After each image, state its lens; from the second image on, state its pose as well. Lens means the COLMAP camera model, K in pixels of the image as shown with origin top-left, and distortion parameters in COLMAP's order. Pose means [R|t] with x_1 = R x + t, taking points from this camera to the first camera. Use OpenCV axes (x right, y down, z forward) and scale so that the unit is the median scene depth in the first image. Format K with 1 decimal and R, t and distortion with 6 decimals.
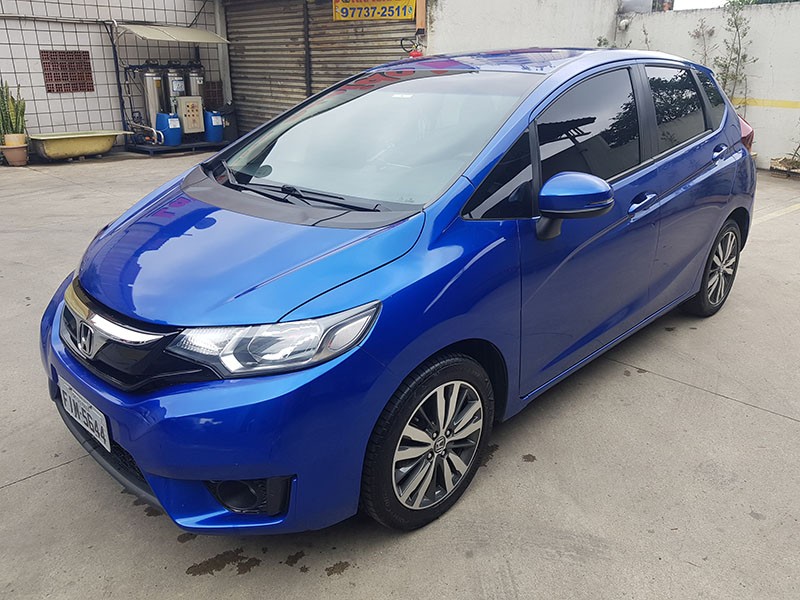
lens RADIAL K [[645.2, 0, 413.5], [0, 645.2, 299.8], [0, 0, 1]] dist [0.004891, -0.007134]
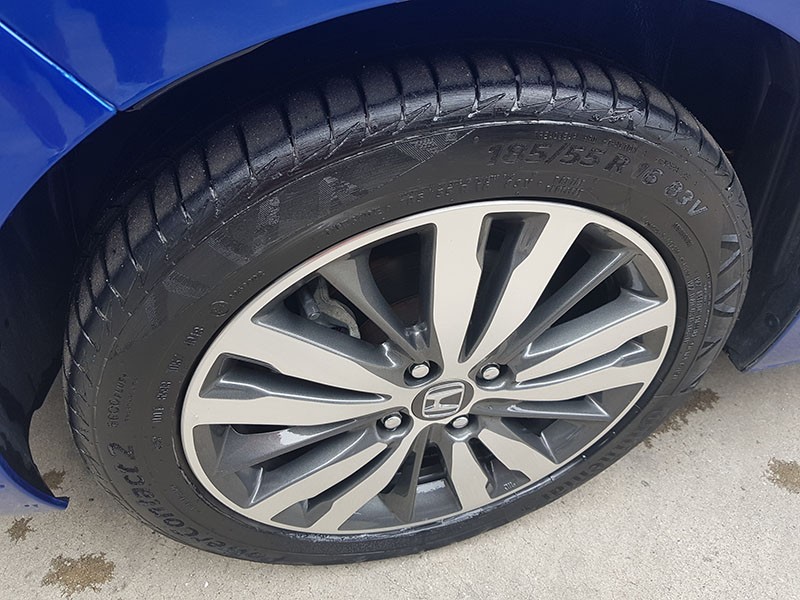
lens RADIAL K [[645.2, 0, 413.5], [0, 645.2, 299.8], [0, 0, 1]] dist [0.004891, -0.007134]
pose [[0.849850, 0.385134, -0.359760, 0.197307], [-0.218277, 0.878541, 0.424876, 0.121159], [0.479698, -0.282554, 0.830694, 1.341591]]
